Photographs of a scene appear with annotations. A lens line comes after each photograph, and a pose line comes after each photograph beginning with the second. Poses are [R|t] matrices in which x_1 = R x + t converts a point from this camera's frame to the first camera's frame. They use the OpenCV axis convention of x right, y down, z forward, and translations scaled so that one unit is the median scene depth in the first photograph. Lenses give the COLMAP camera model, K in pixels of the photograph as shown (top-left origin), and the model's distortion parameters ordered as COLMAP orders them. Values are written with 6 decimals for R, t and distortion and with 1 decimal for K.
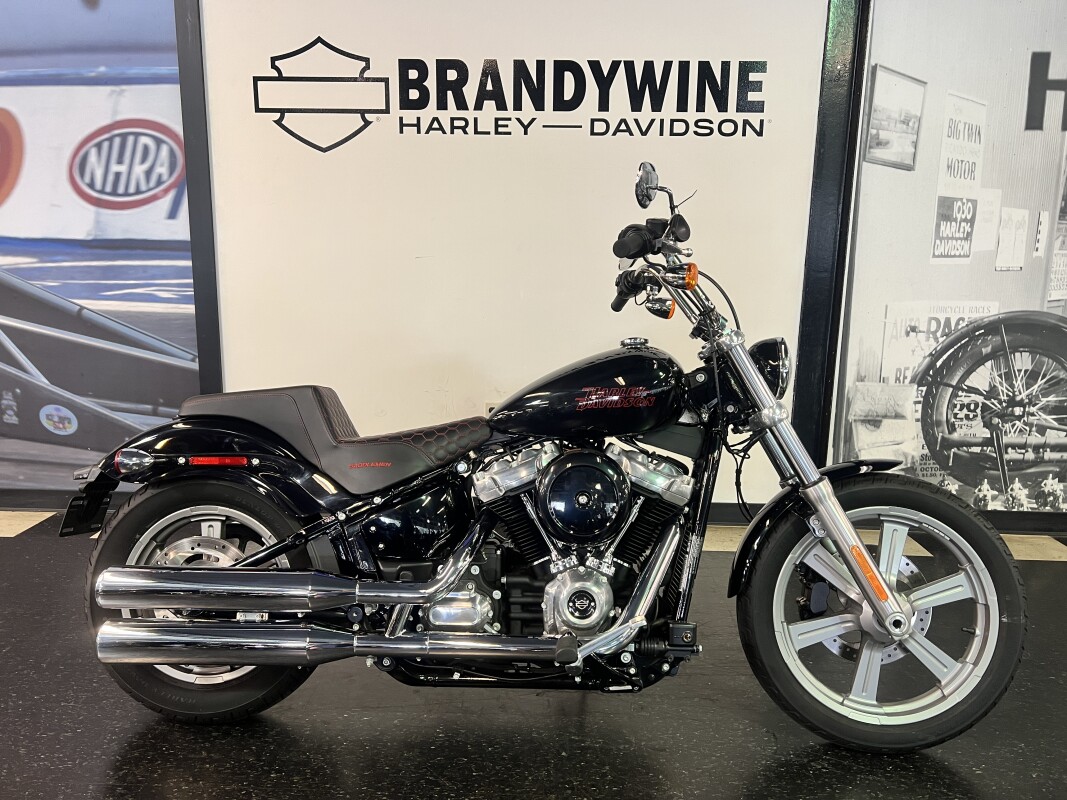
lens RADIAL K [[795.4, 0, 533.5], [0, 795.4, 400.0], [0, 0, 1]] dist [0.053149, -0.057729]
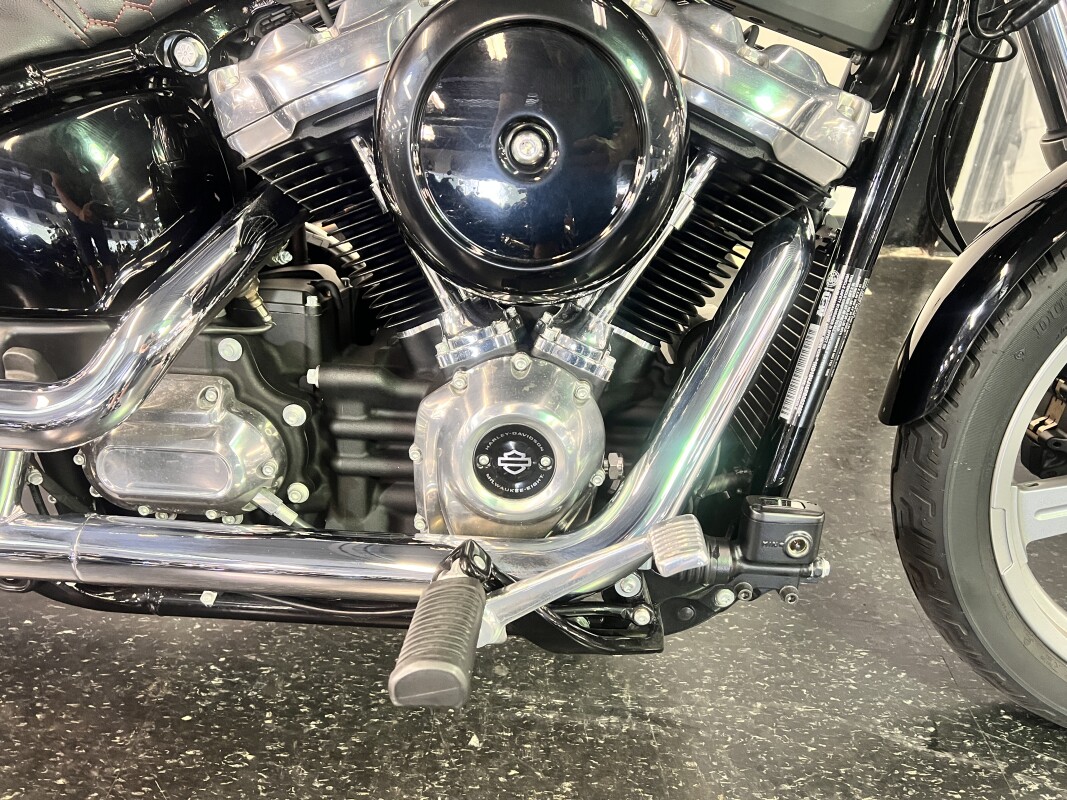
lens RADIAL K [[807.4, 0, 530.8], [0, 807.4, 406.9], [0, 0, 1]] dist [0.047810, -0.056116]
pose [[0.999495, 0.030489, 0.008995, 0.059542], [-0.031722, 0.938401, 0.344089, 0.103806], [0.002050, -0.344201, 0.938894, 0.630665]]
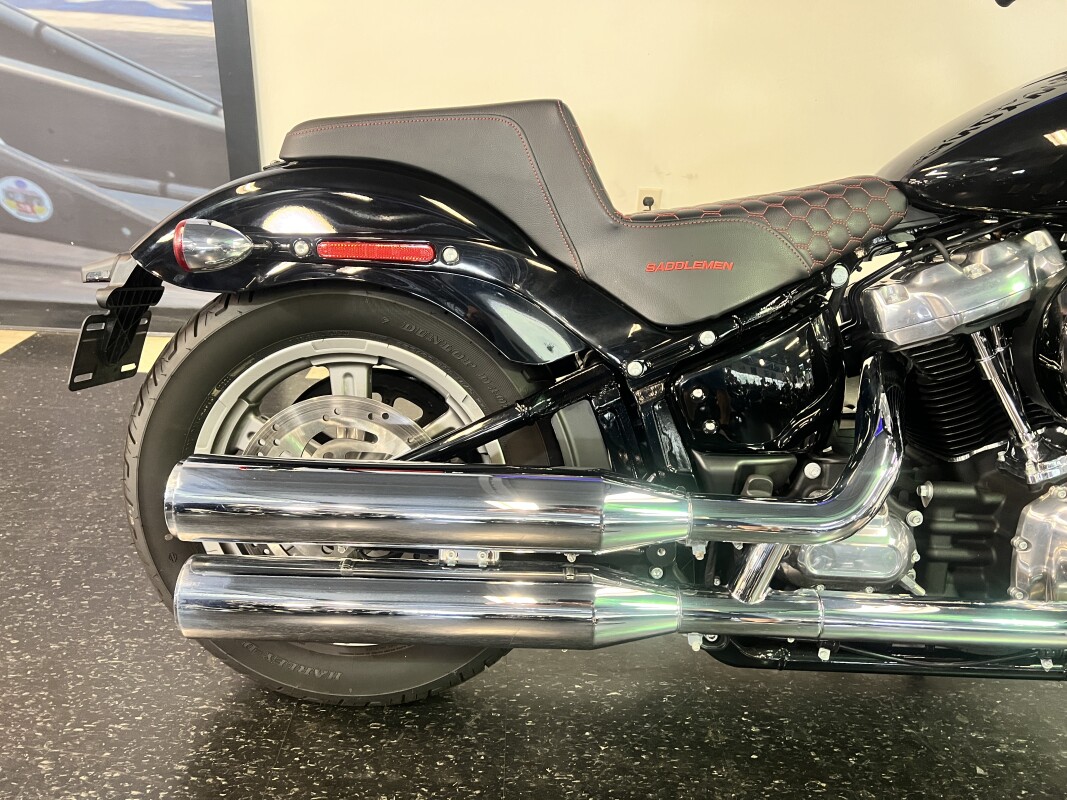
lens RADIAL K [[807.4, 0, 530.8], [0, 807.4, 406.9], [0, 0, 1]] dist [0.047810, -0.056116]
pose [[0.999468, 0.018025, 0.027166, -0.309689], [-0.023690, 0.973991, 0.225345, 0.054644], [-0.022398, -0.225869, 0.973900, 0.484375]]
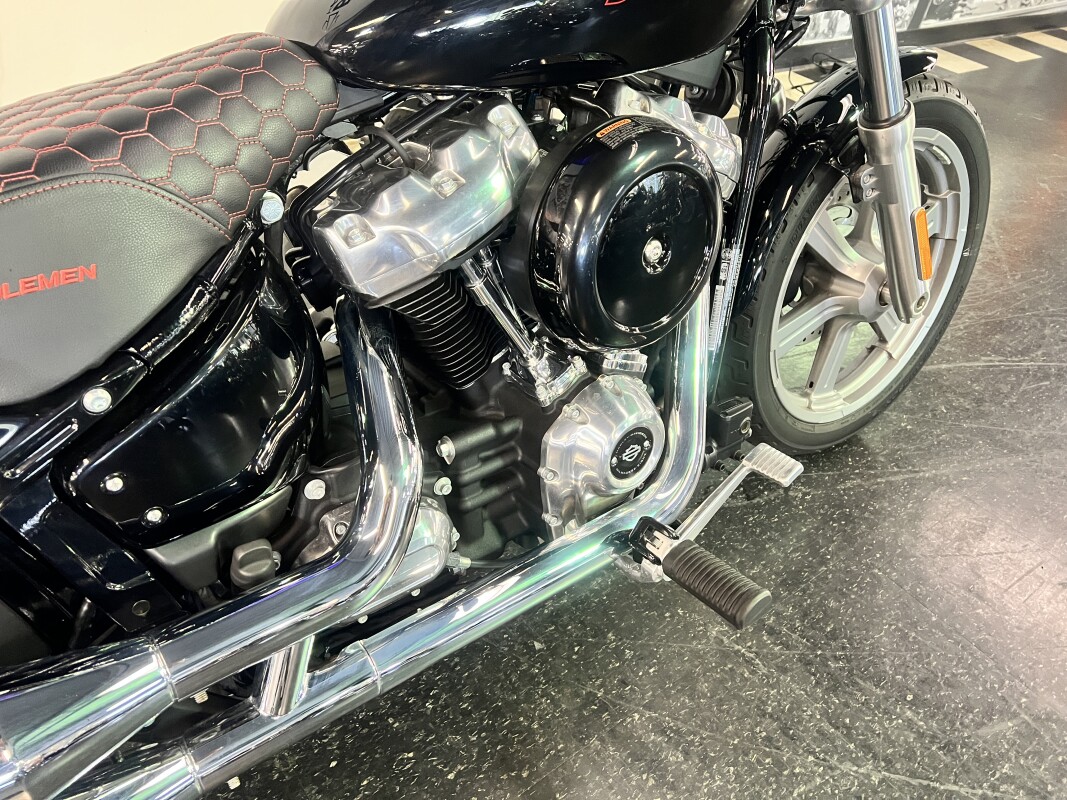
lens RADIAL K [[807.4, 0, 530.8], [0, 807.4, 406.9], [0, 0, 1]] dist [0.047810, -0.056116]
pose [[0.768832, -0.344330, 0.538826, -0.228720], [0.005660, 0.846271, 0.532723, -0.030681], [-0.639426, -0.406525, 0.652589, 0.678607]]
